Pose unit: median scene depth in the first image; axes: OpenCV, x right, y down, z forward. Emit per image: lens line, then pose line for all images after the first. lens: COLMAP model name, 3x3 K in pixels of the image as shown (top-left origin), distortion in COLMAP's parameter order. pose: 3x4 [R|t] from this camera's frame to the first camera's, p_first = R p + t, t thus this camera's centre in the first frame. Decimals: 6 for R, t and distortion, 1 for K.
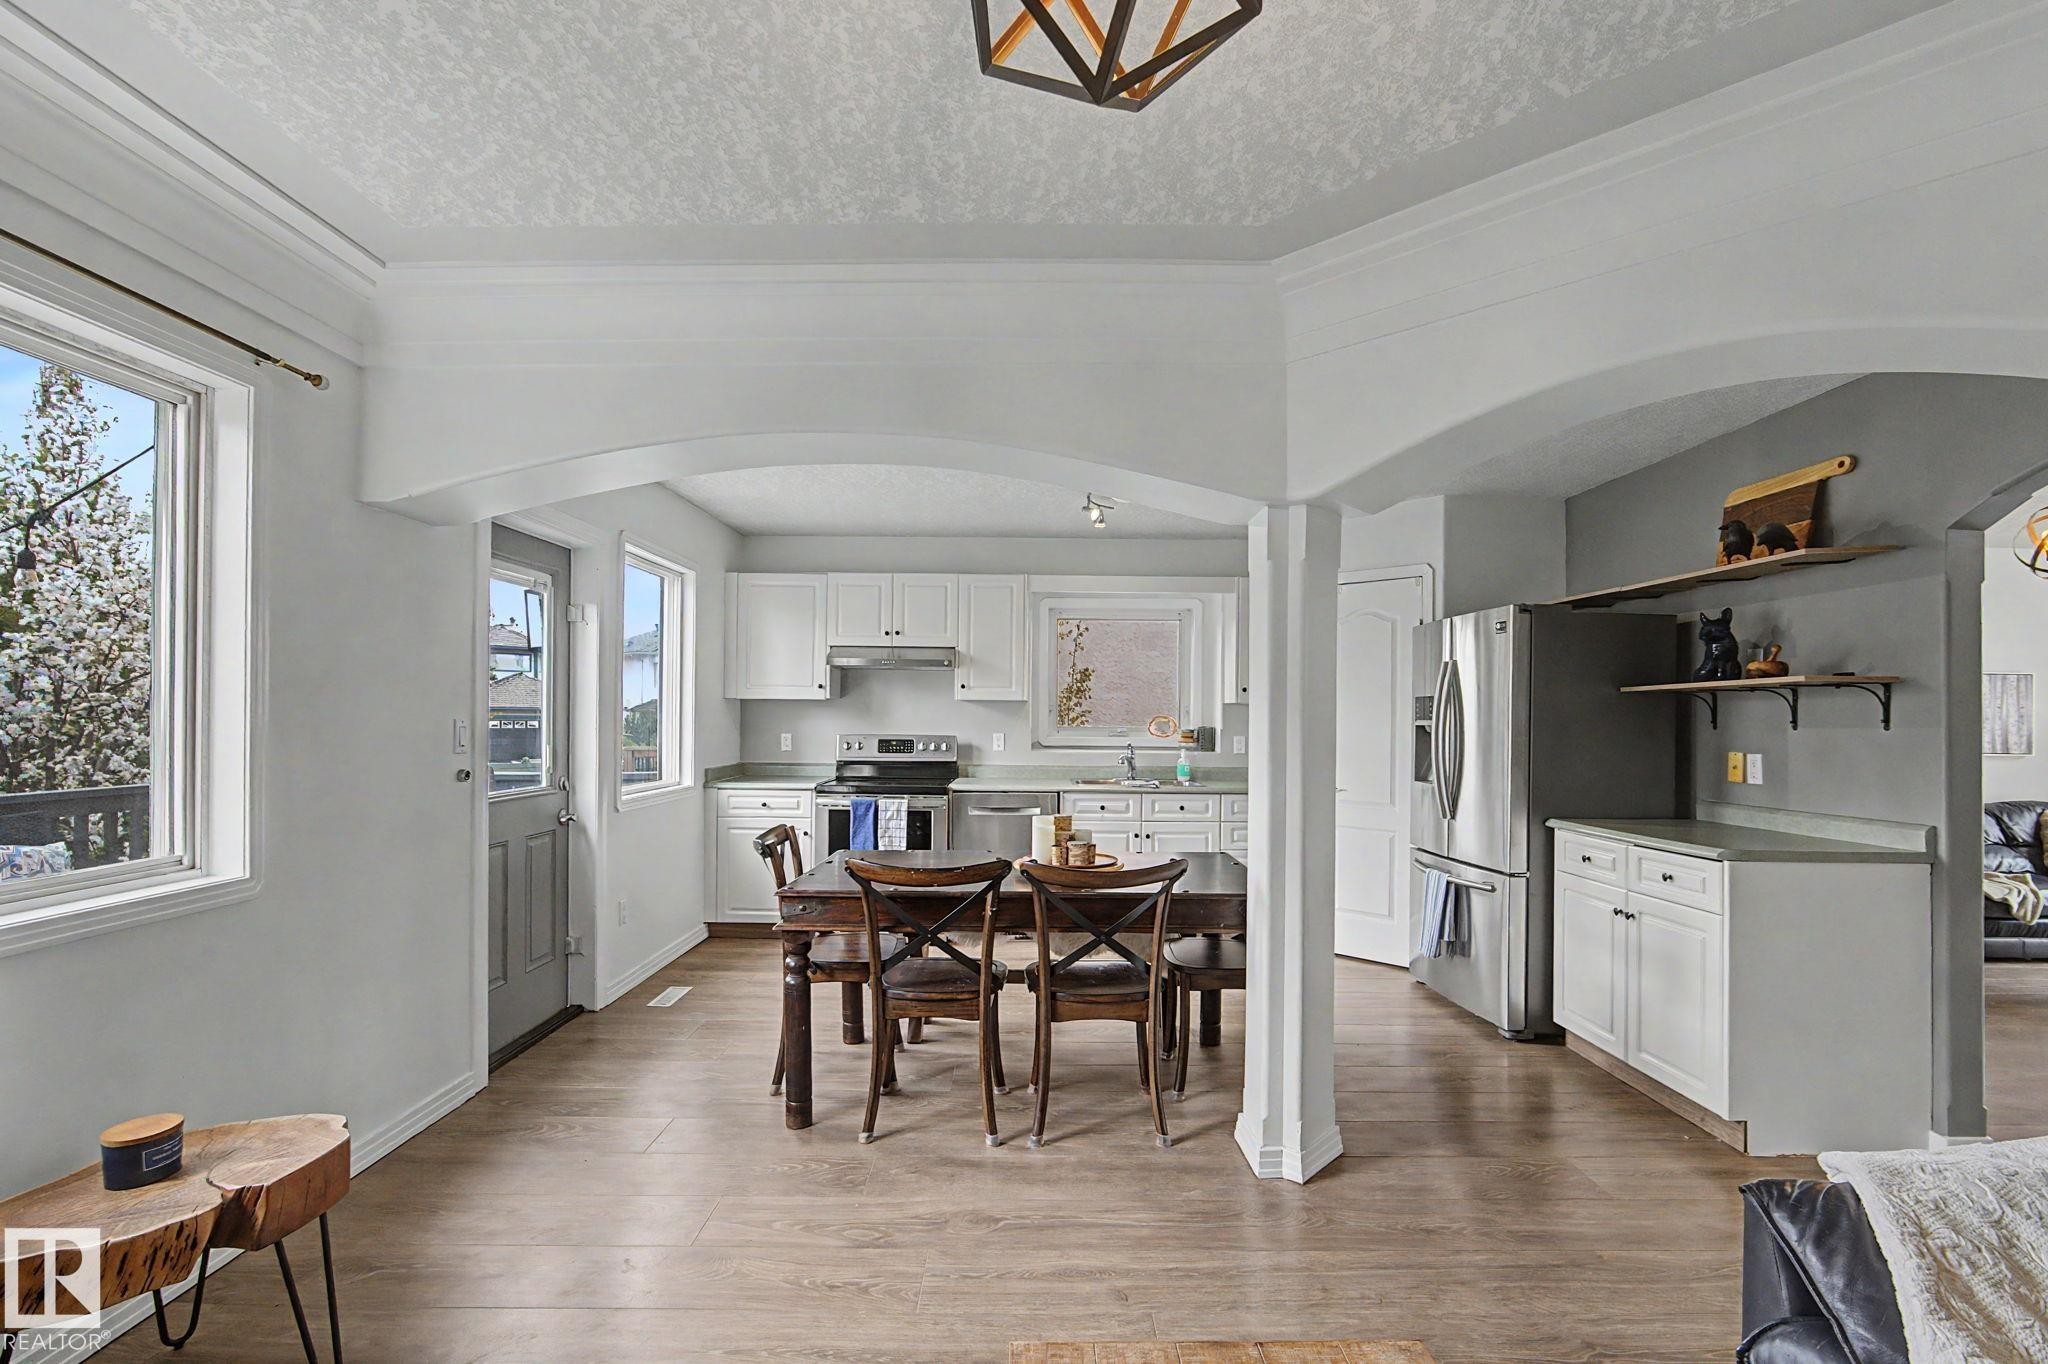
lens RADIAL K [[930.6, 0, 1012.3], [0, 930.6, 713.1], [0, 0, 1]] dist [-0.013882, 0.004370]
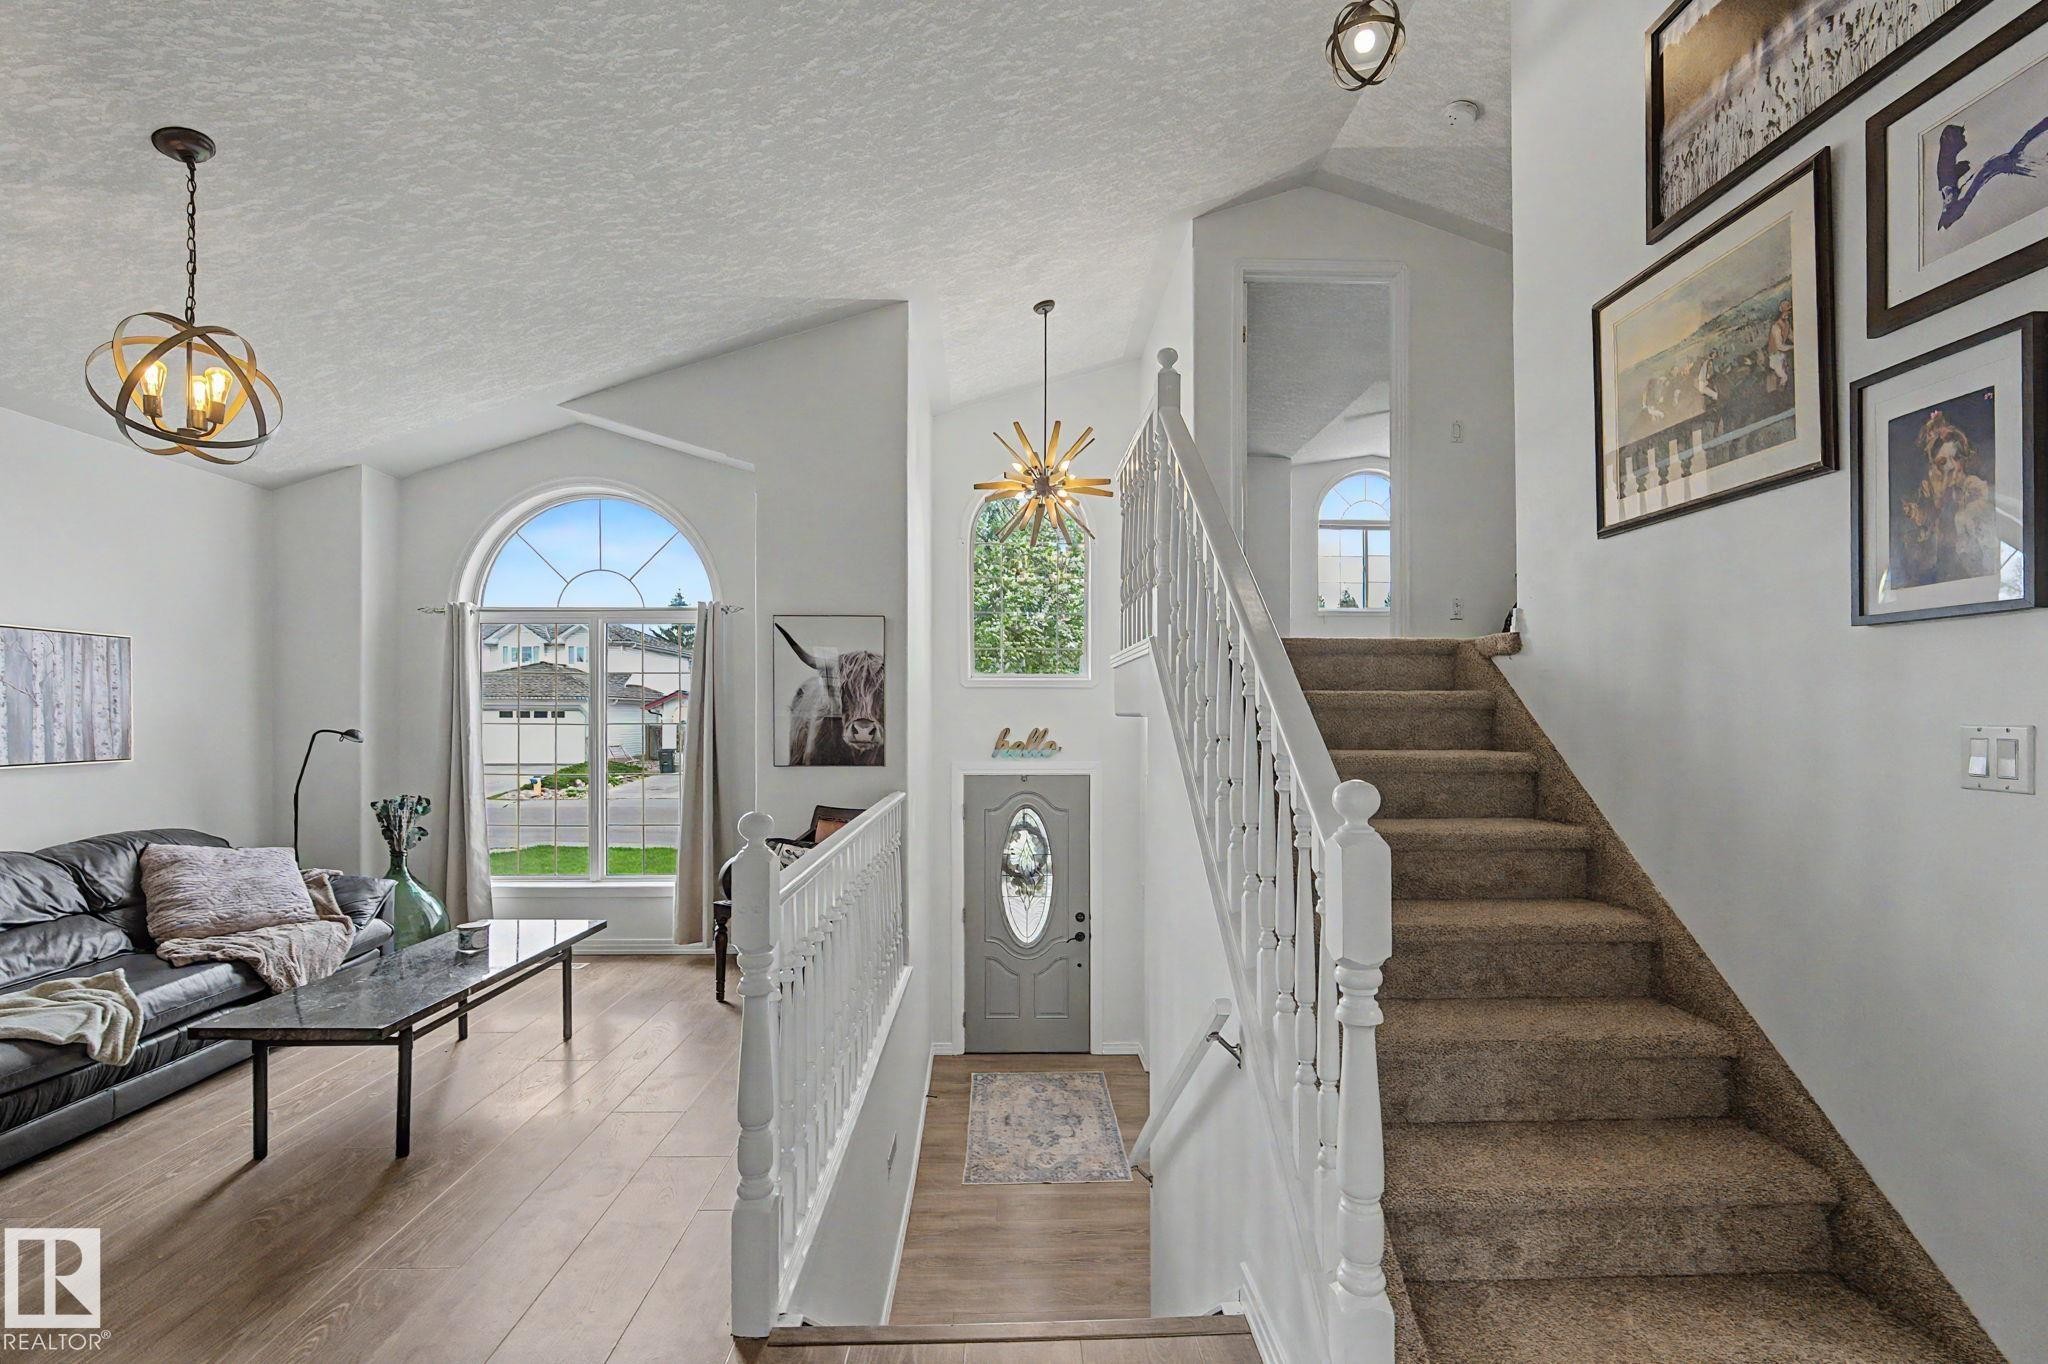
lens RADIAL K [[930.6, 0, 1030.6], [0, 930.6, 714.6], [0, 0, 1]] dist [-0.013882, 0.004370]
pose [[-0.030839, -0.009147, 0.999483, 0.669760], [-0.002610, 0.999955, 0.009070, 0.008029], [-0.999521, -0.002329, -0.030862, 0.587679]]
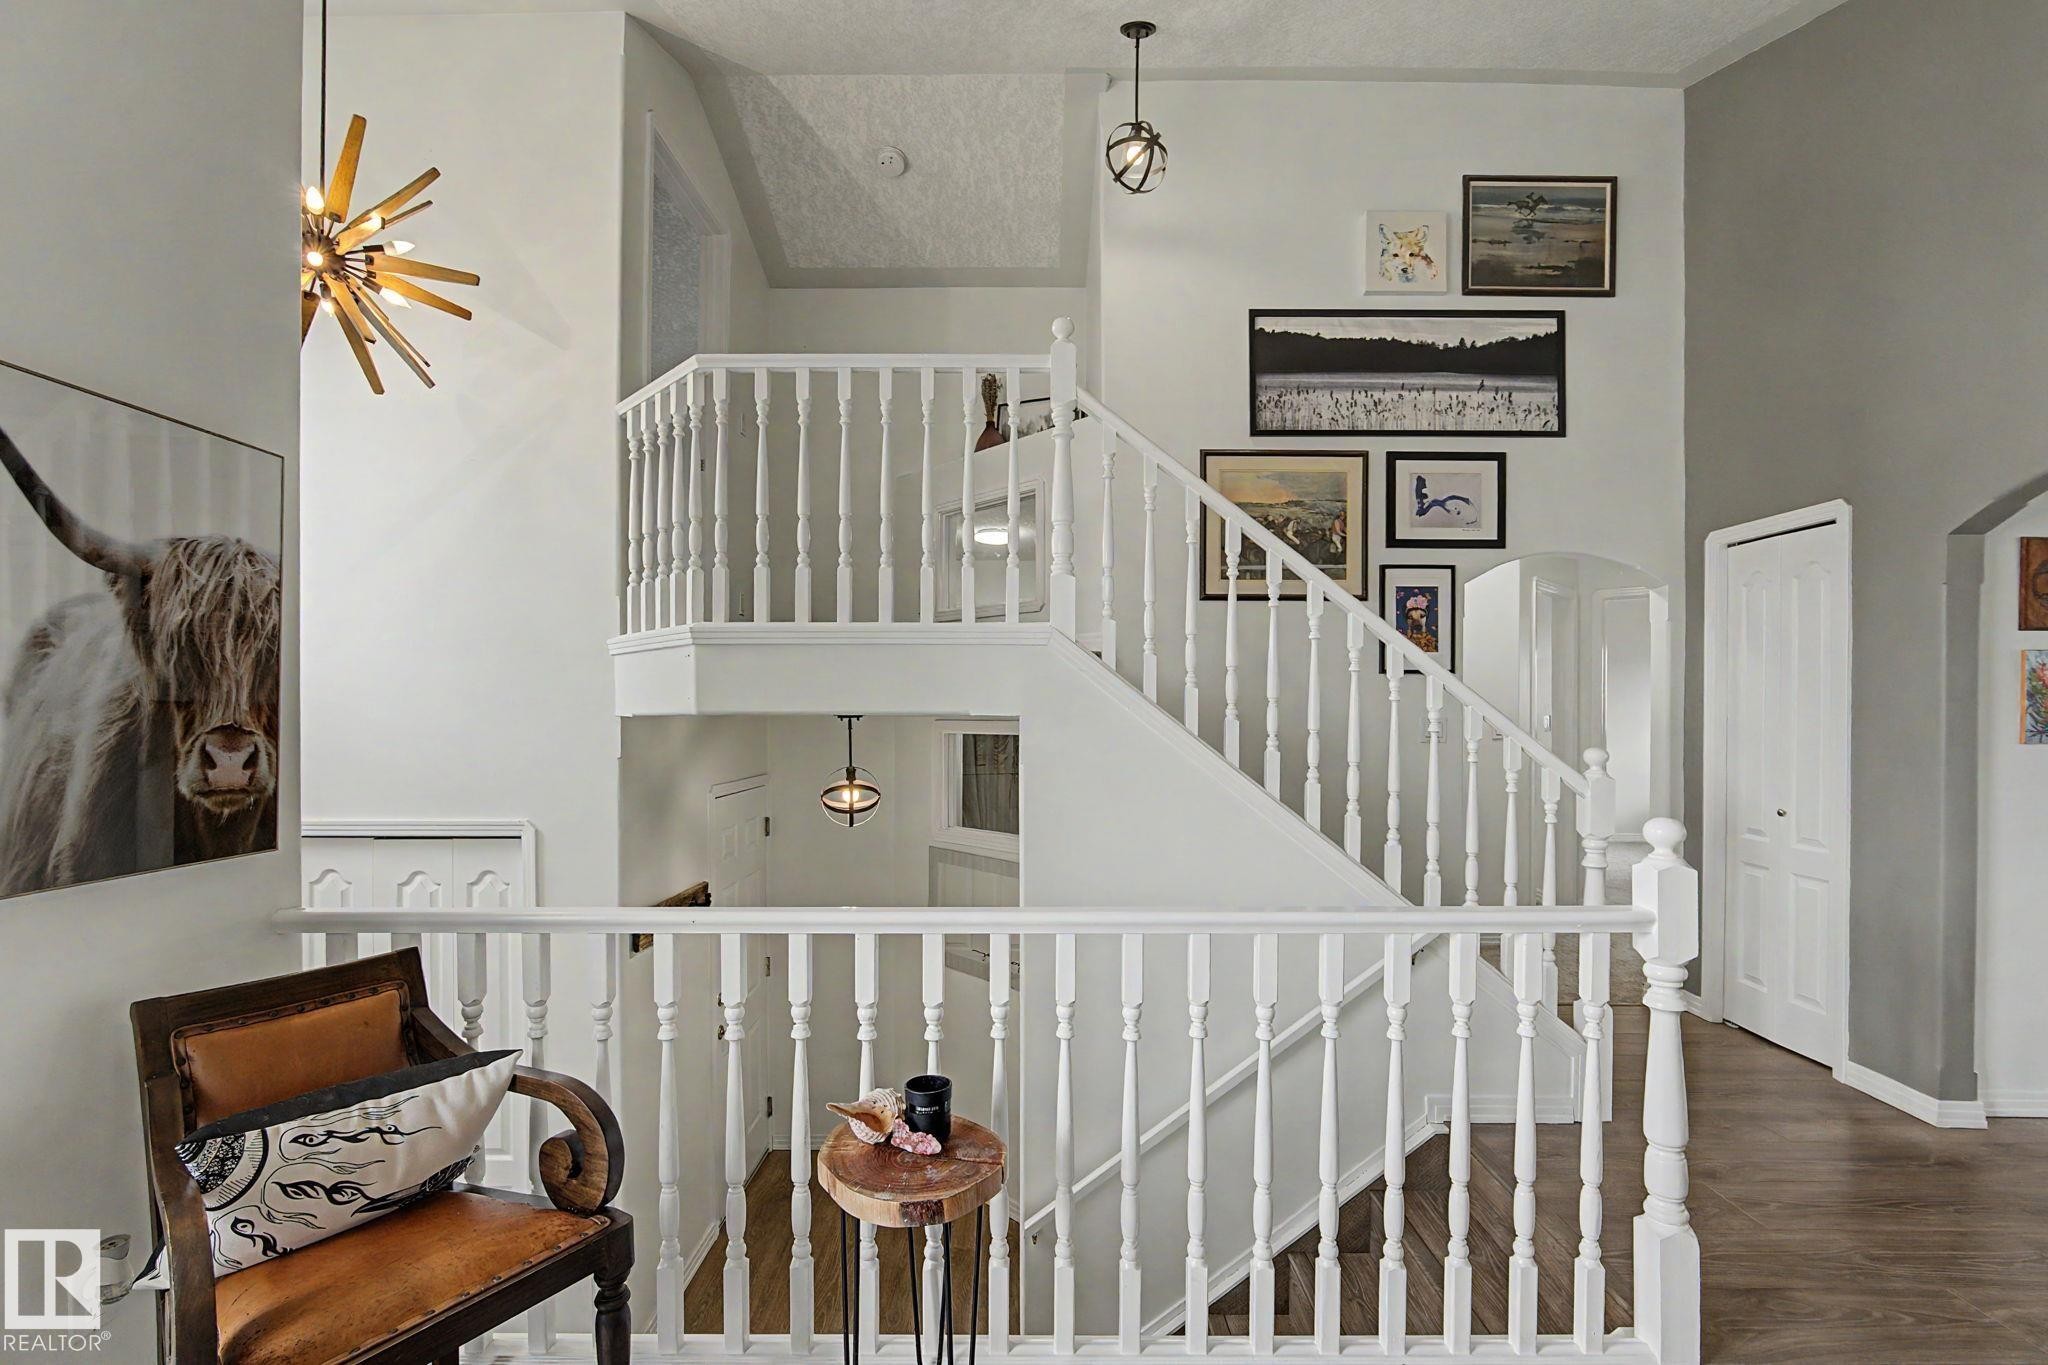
lens RADIAL K [[930.6, 0, 1036.8], [0, 930.6, 709.8], [0, 0, 1]] dist [-0.013882, 0.004370]
pose [[-0.999927, -0.011956, -0.001873, 1.551539], [-0.011950, 0.999922, -0.003551, 0.015098], [0.001915, -0.003528, -0.999992, 1.231159]]
